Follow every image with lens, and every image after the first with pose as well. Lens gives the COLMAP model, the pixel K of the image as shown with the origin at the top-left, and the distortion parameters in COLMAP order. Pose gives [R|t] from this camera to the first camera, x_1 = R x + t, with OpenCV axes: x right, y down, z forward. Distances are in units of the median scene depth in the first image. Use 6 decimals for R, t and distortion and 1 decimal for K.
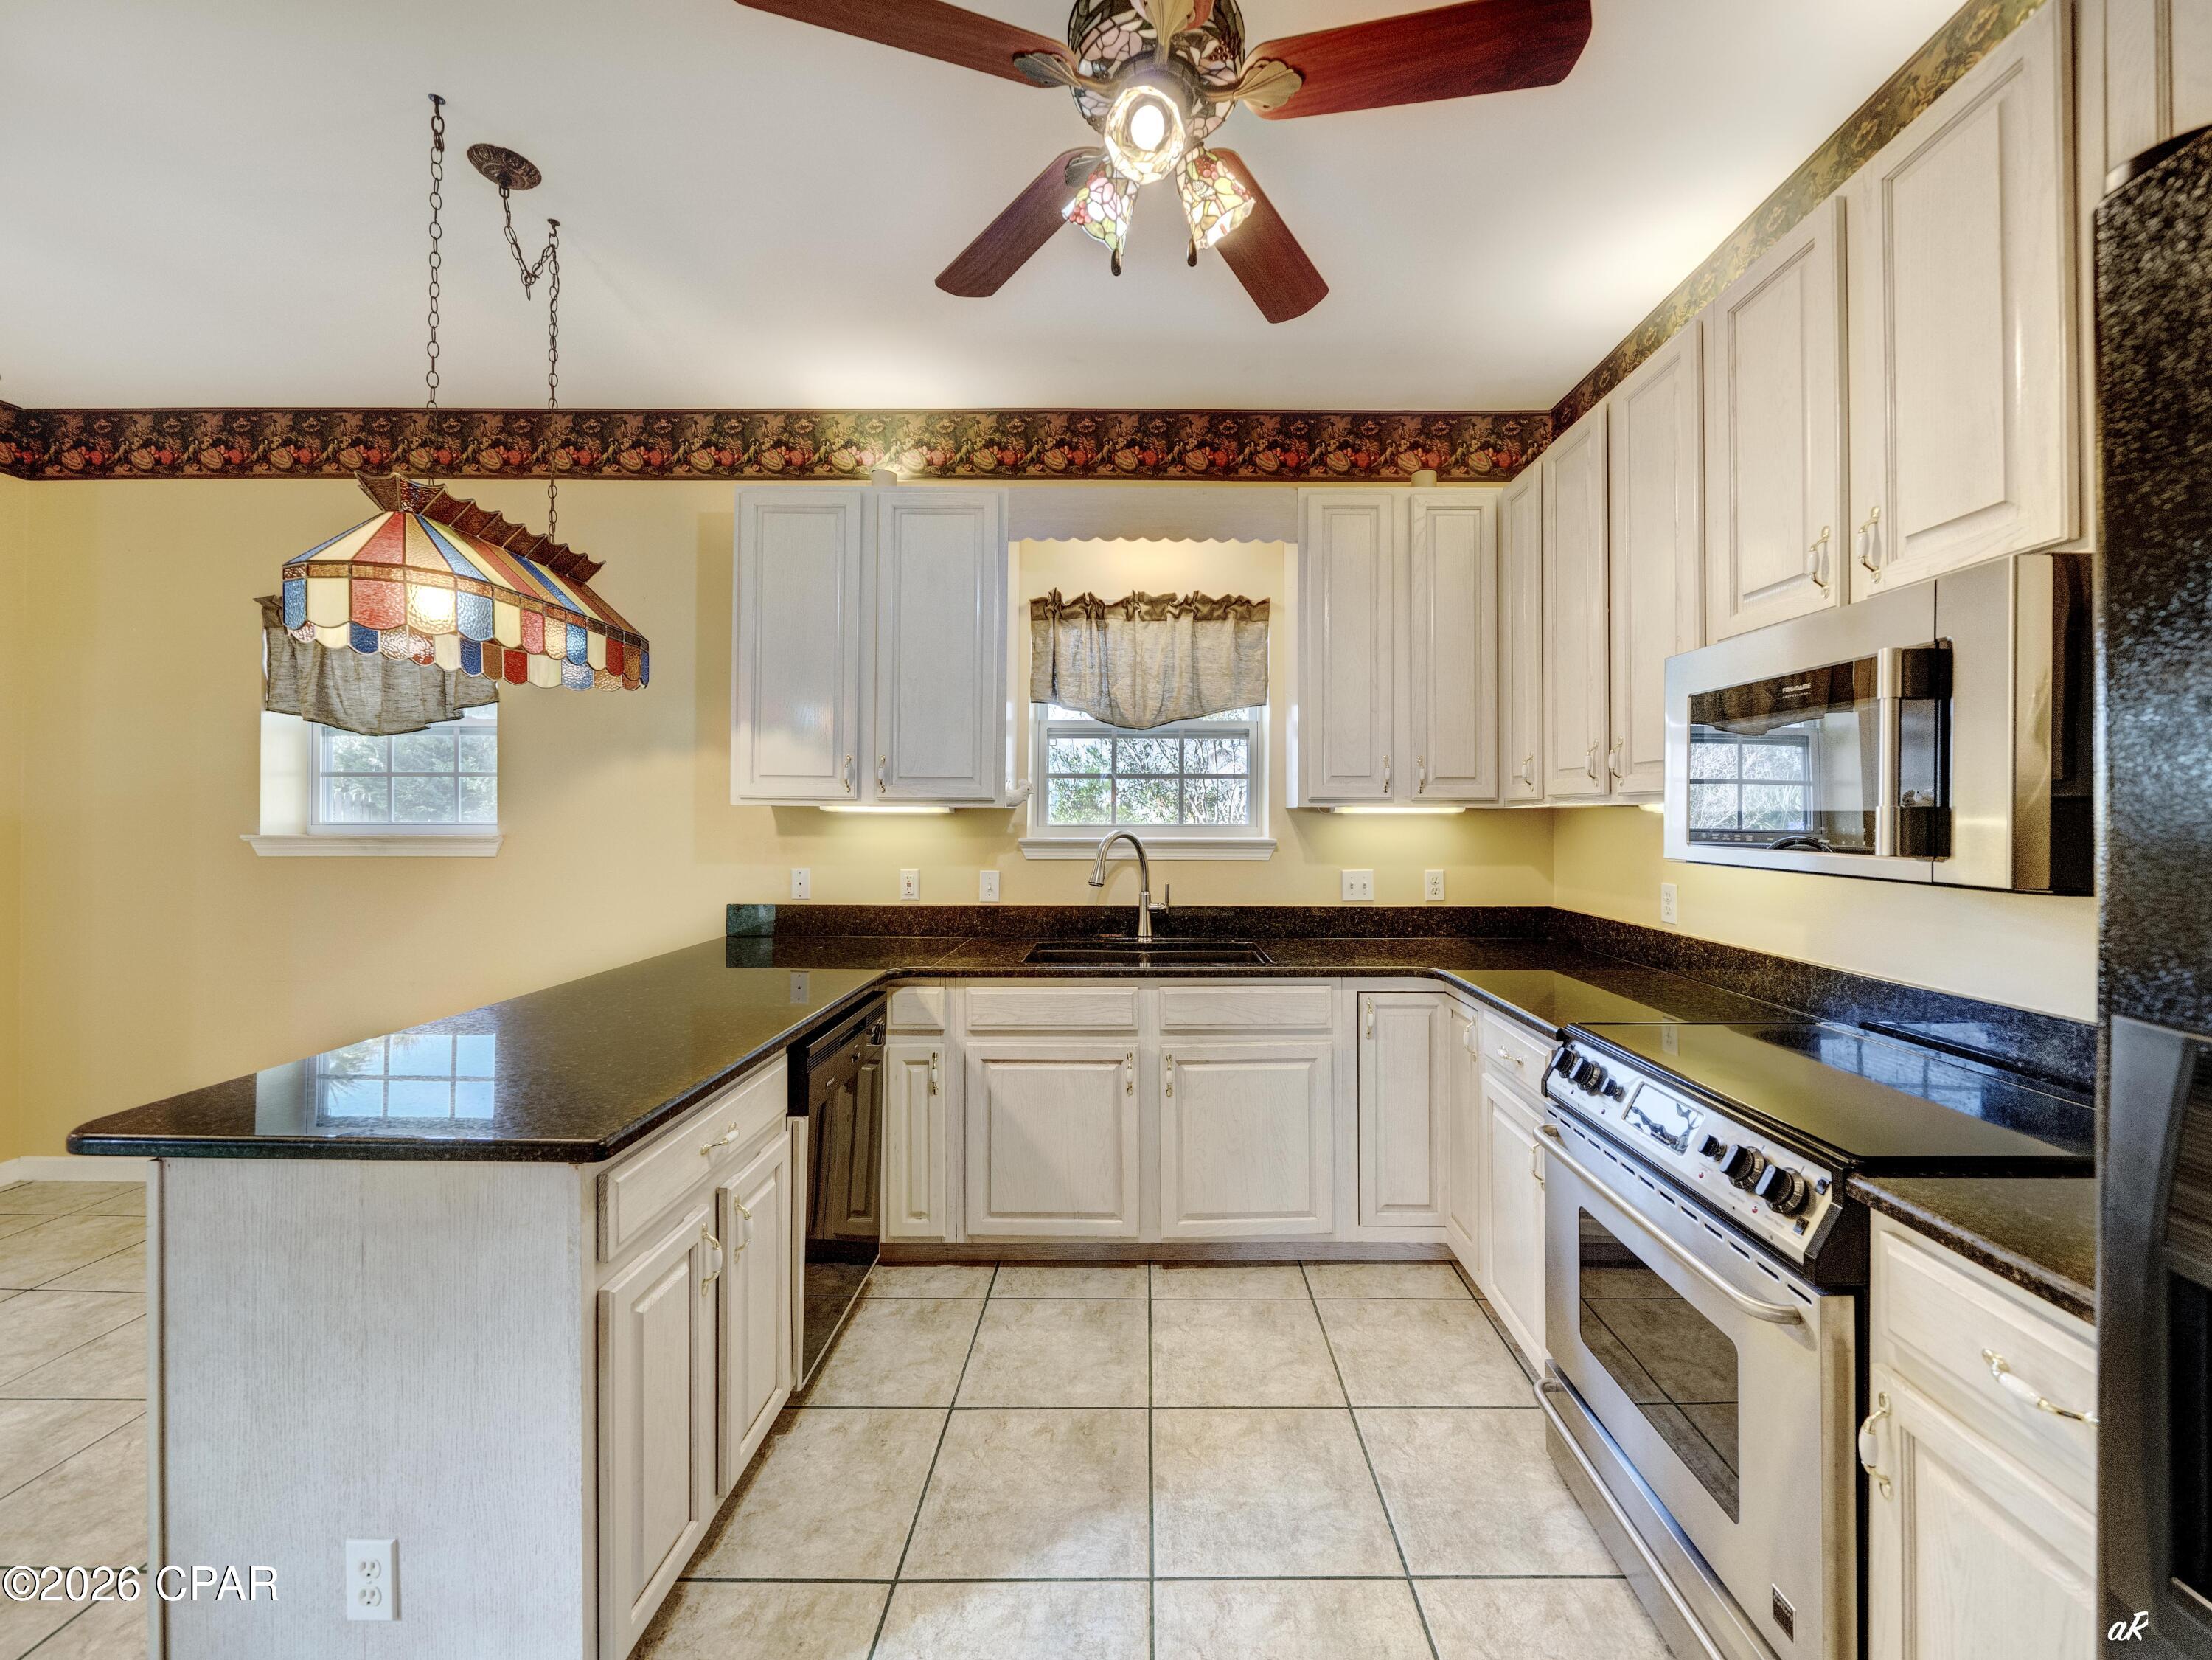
lens RADIAL K [[906.0, 0, 1136.6], [0, 906.0, 809.8], [0, 0, 1]] dist [-0.006146, -0.000232]
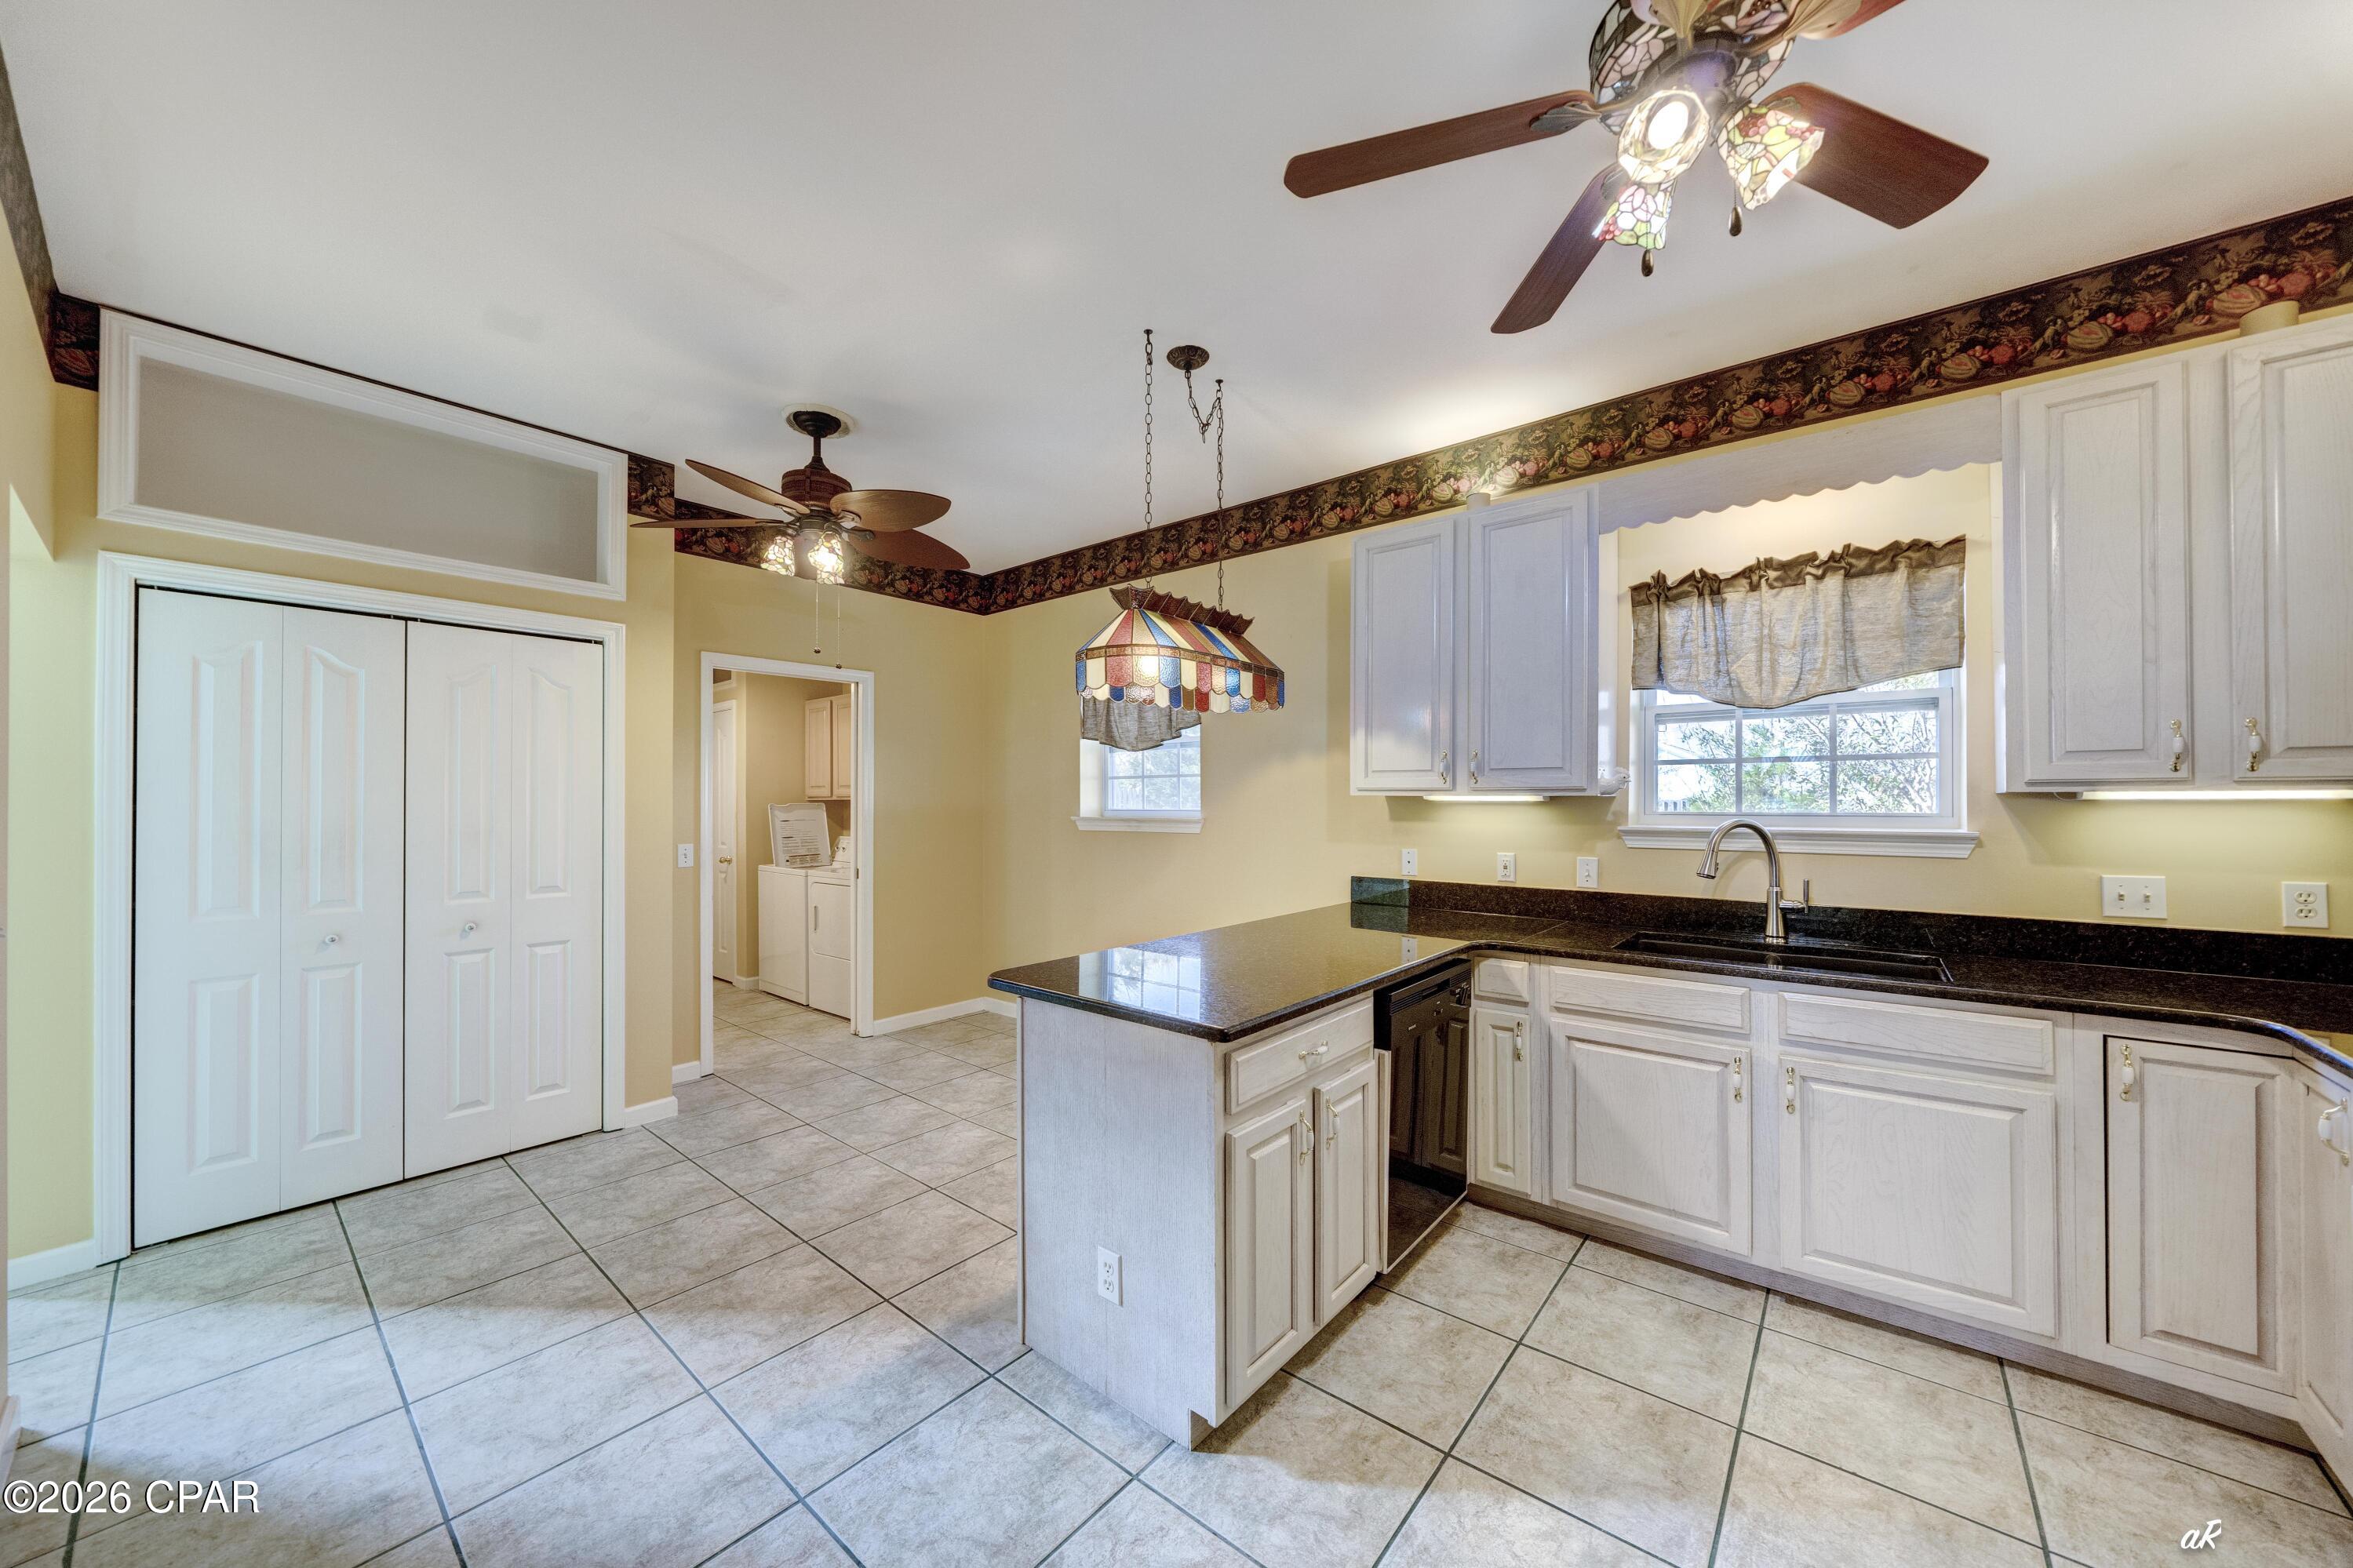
lens RADIAL K [[824.5, 0, 1149.7], [0, 824.5, 798.6], [0, 0, 1]] dist [-0.004060, -0.000690]
pose [[0.762586, -0.005978, -0.646860, 0.078536], [0.006308, 0.999978, -0.001804, -0.001108], [0.646856, -0.002705, 0.762607, -0.039908]]
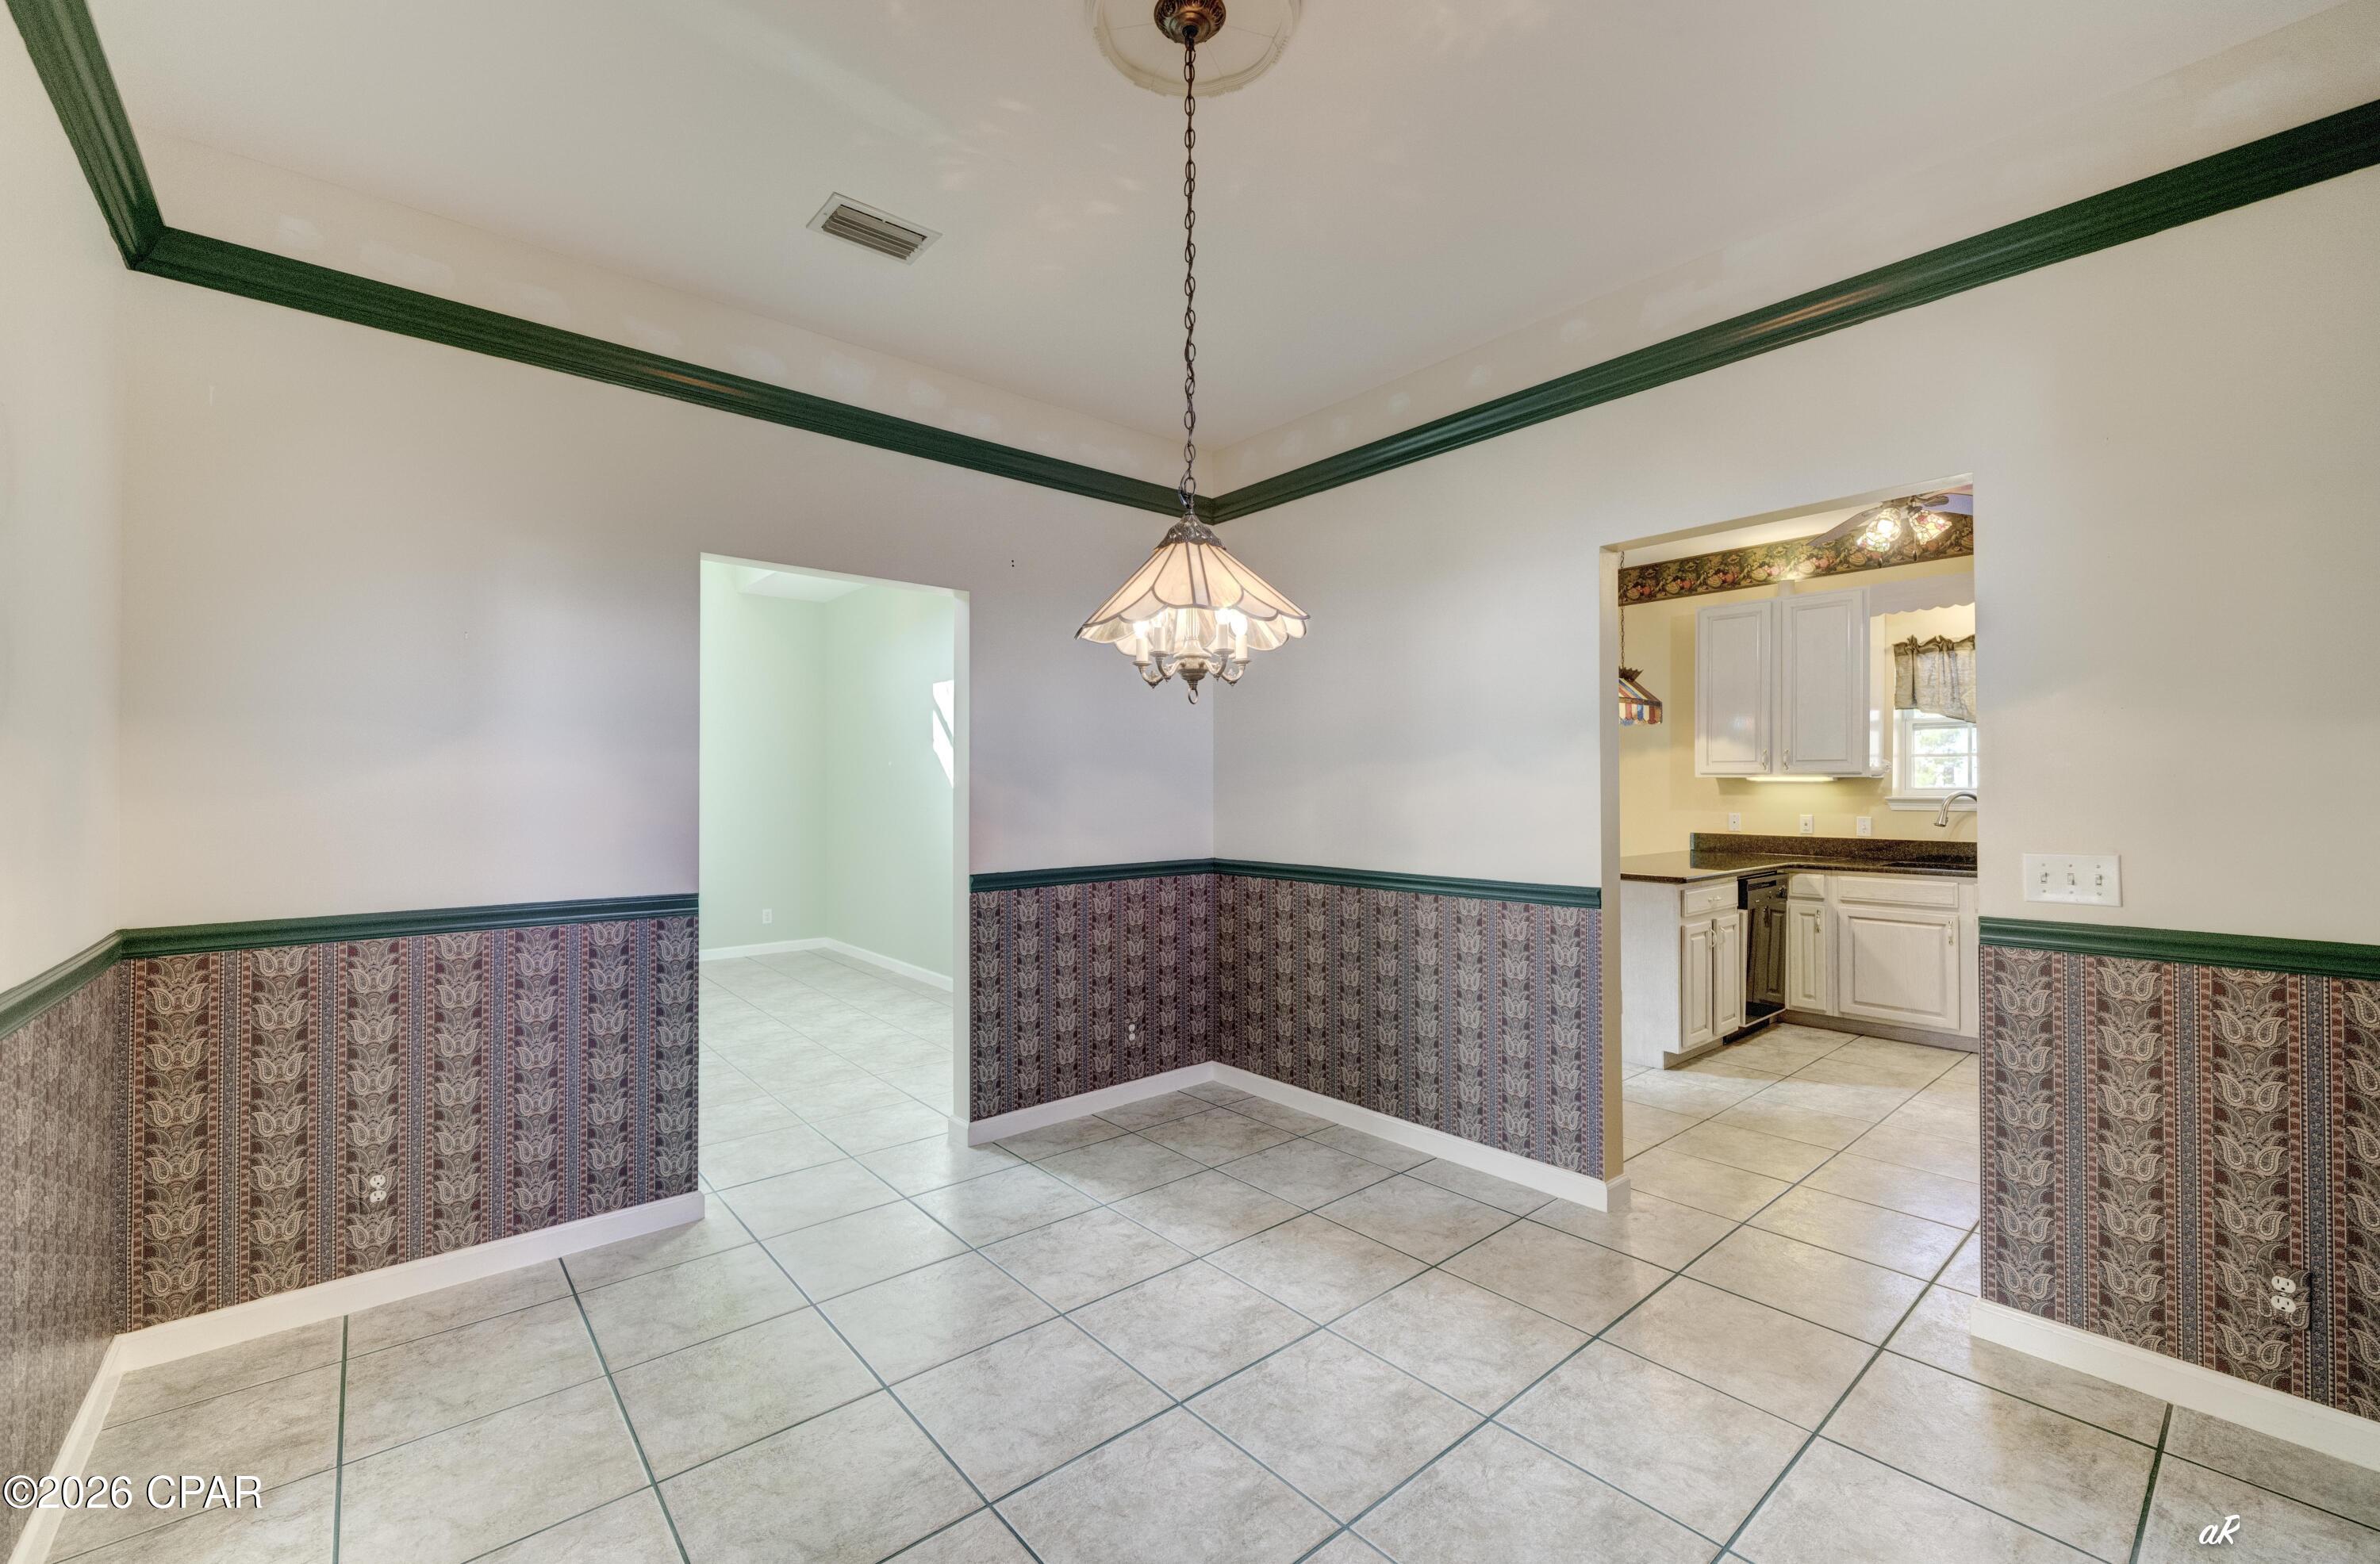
lens RADIAL K [[954.5, 0, 1167.8], [0, 954.5, 772.5], [0, 0, 1]] dist [-0.012038, 0.000405]
pose [[0.646990, -0.010537, -0.762425, 0.391739], [0.003995, 0.999938, -0.010429, 0.002057], [0.762488, 0.003702, 0.646992, -1.249293]]
